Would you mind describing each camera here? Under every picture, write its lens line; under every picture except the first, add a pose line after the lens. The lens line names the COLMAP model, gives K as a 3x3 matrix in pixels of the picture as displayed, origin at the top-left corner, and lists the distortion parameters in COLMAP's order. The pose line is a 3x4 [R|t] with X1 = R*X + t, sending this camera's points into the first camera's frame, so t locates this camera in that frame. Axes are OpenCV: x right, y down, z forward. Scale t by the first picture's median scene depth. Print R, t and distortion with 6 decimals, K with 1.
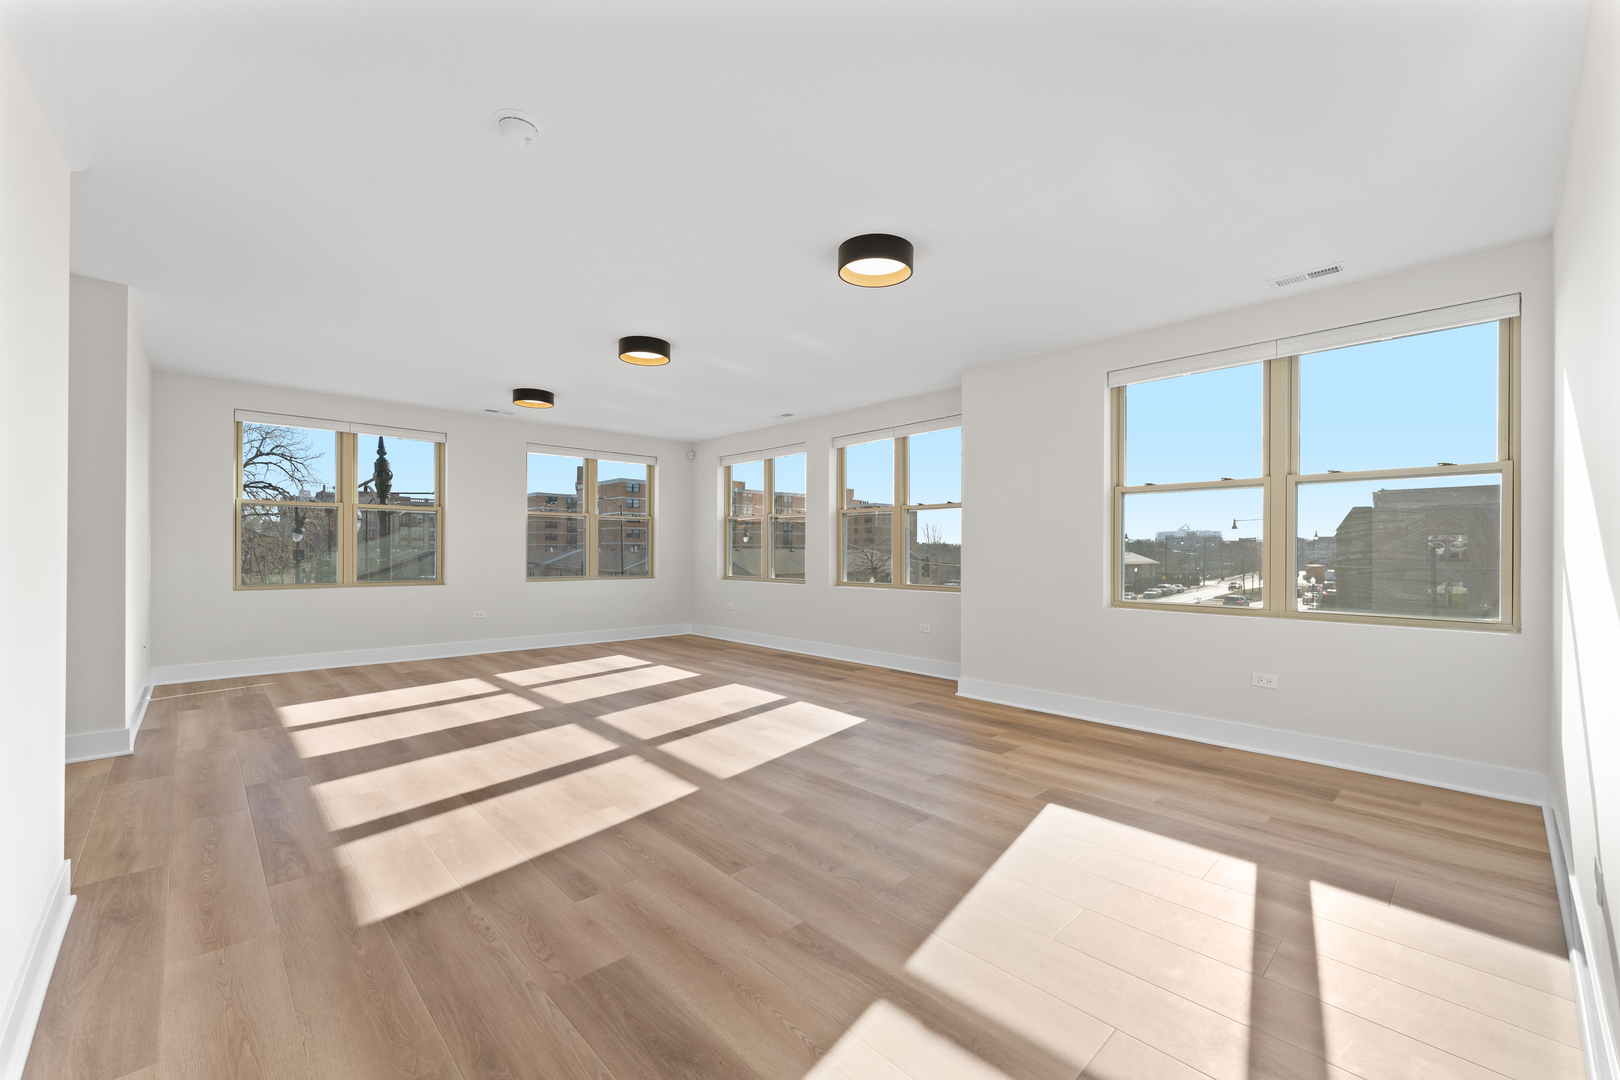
lens RADIAL K [[652.5, 0, 800.3], [0, 652.5, 551.8], [0, 0, 1]] dist [0.002862, -0.000817]
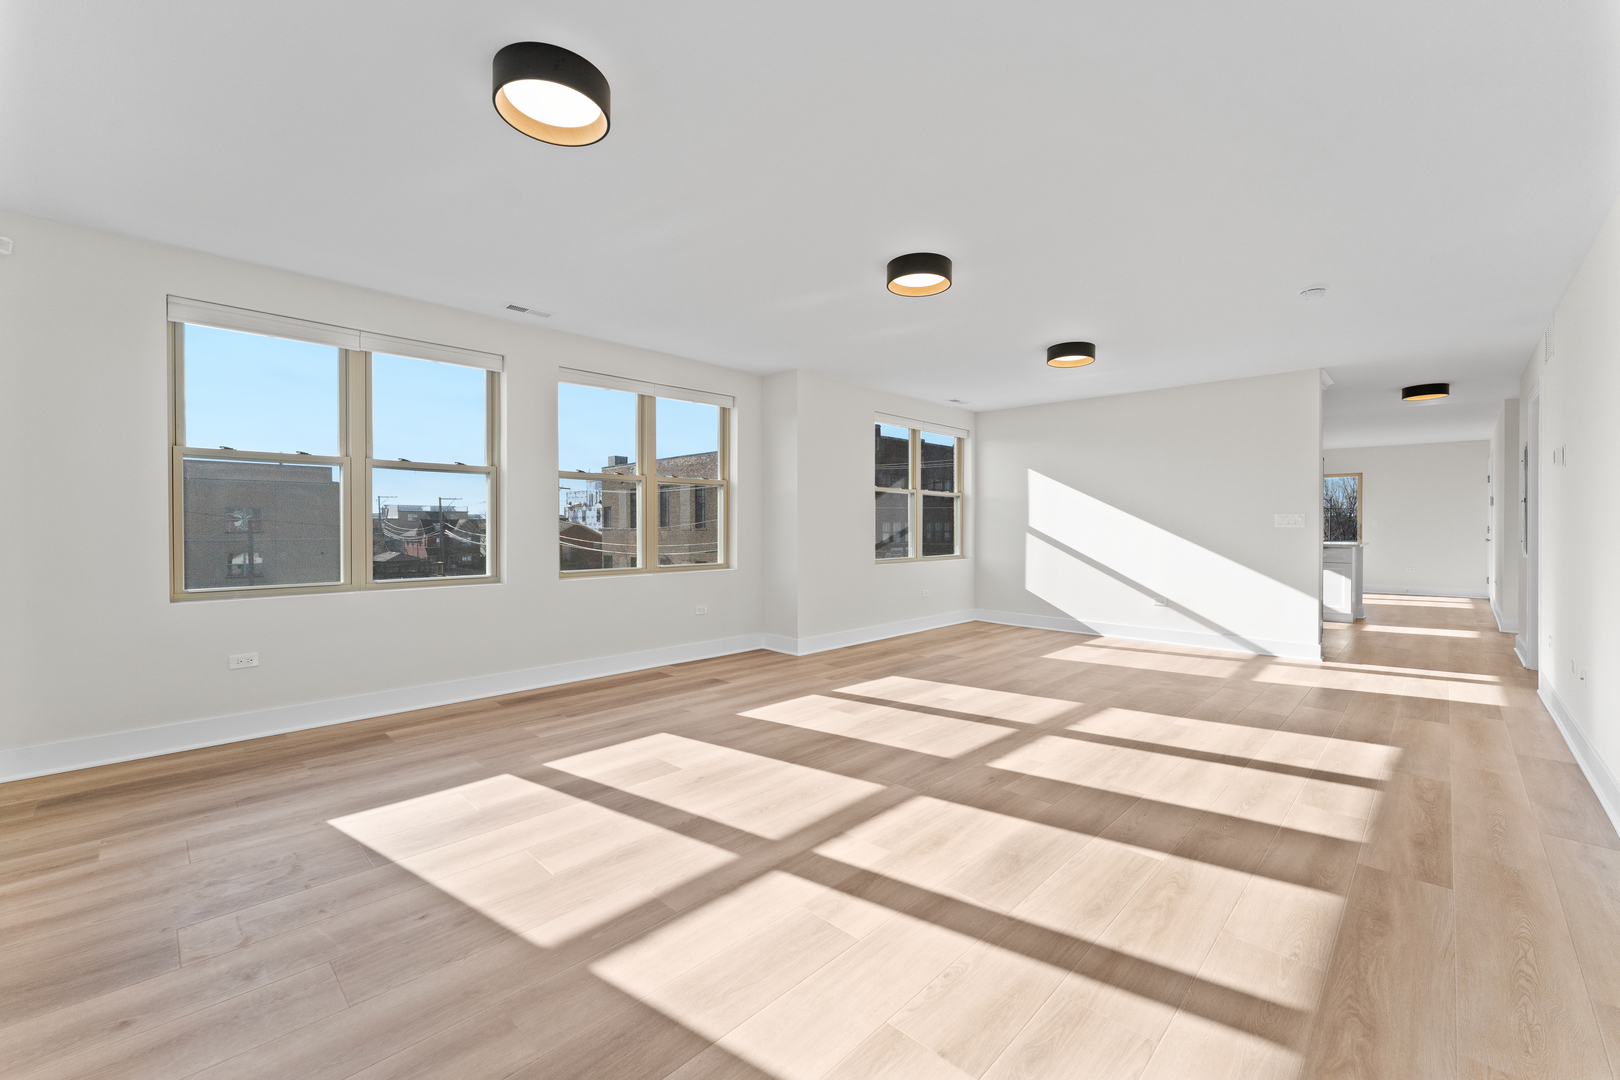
lens RADIAL K [[652.5, 0, 816.8], [0, 652.5, 537.2], [0, 0, 1]] dist [0.002862, -0.000817]
pose [[-0.052494, -0.016950, 0.998477, -1.244028], [0.011100, 0.999784, 0.017556, -0.016369], [-0.998560, 0.012005, -0.052294, 1.415790]]
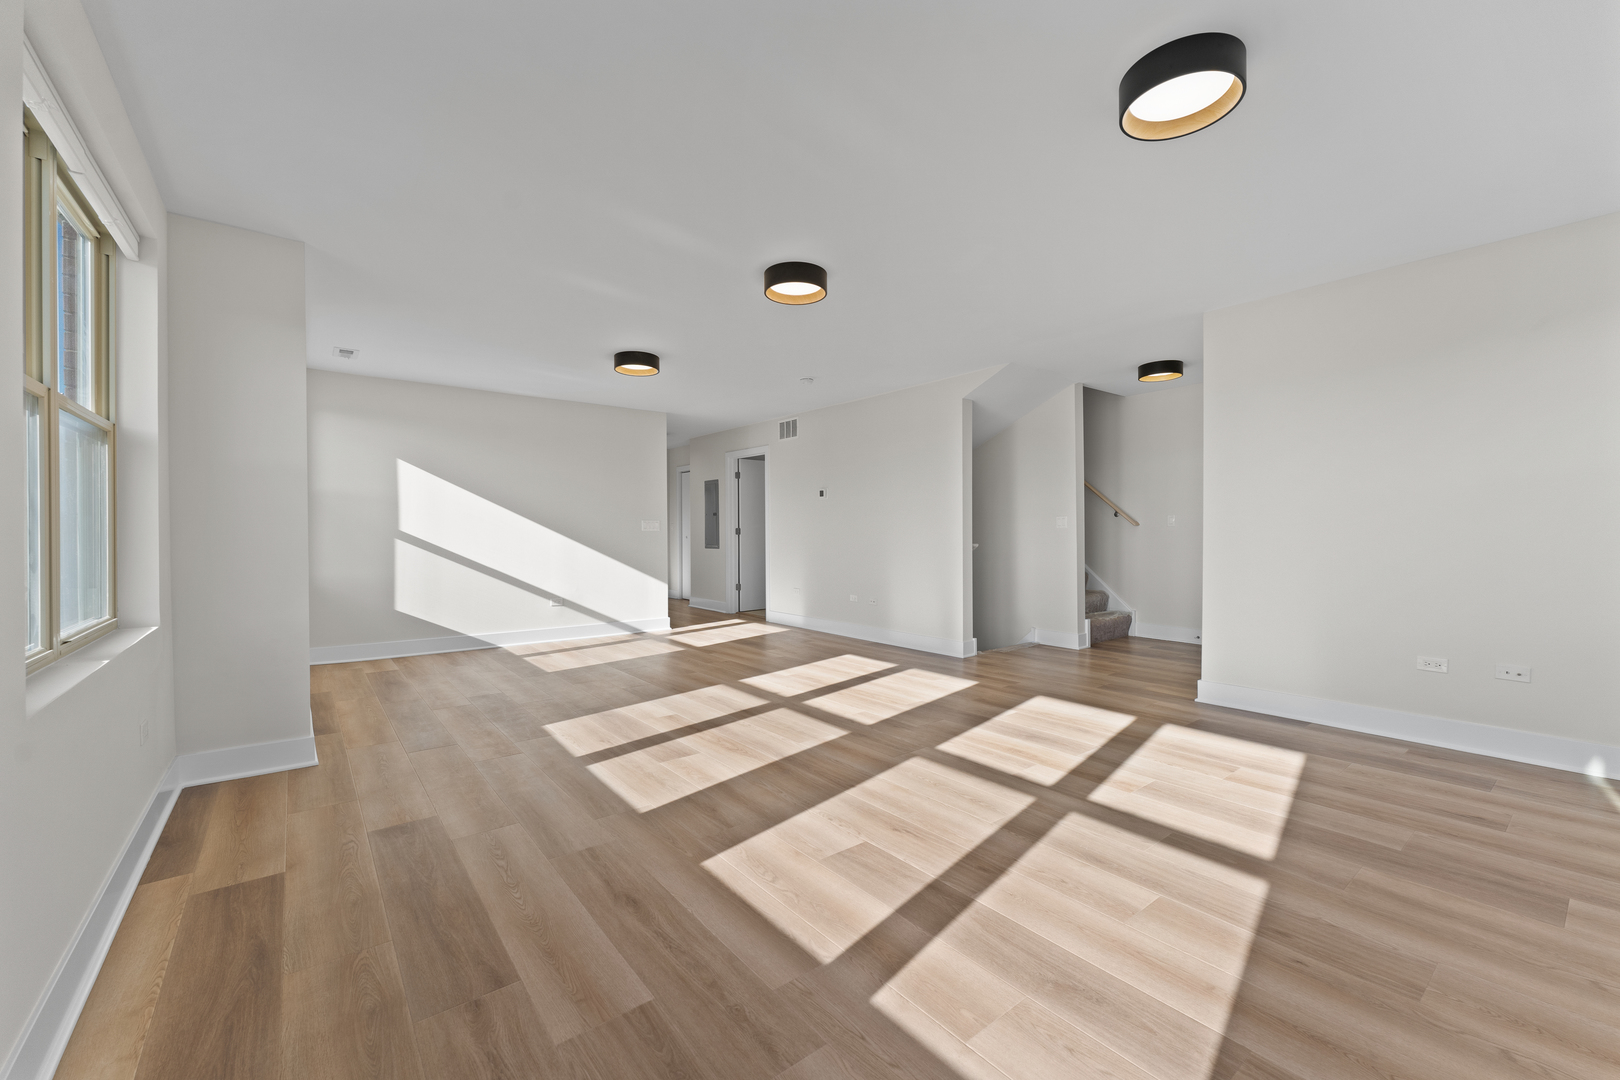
lens RADIAL K [[652.5, 0, 822.0], [0, 652.5, 528.0], [0, 0, 1]] dist [0.002862, -0.000817]
pose [[-0.997252, 0.003088, 0.074023, -0.405563], [0.003599, 0.999971, 0.006765, -0.020196], [-0.074000, 0.007012, -0.997234, 2.195528]]
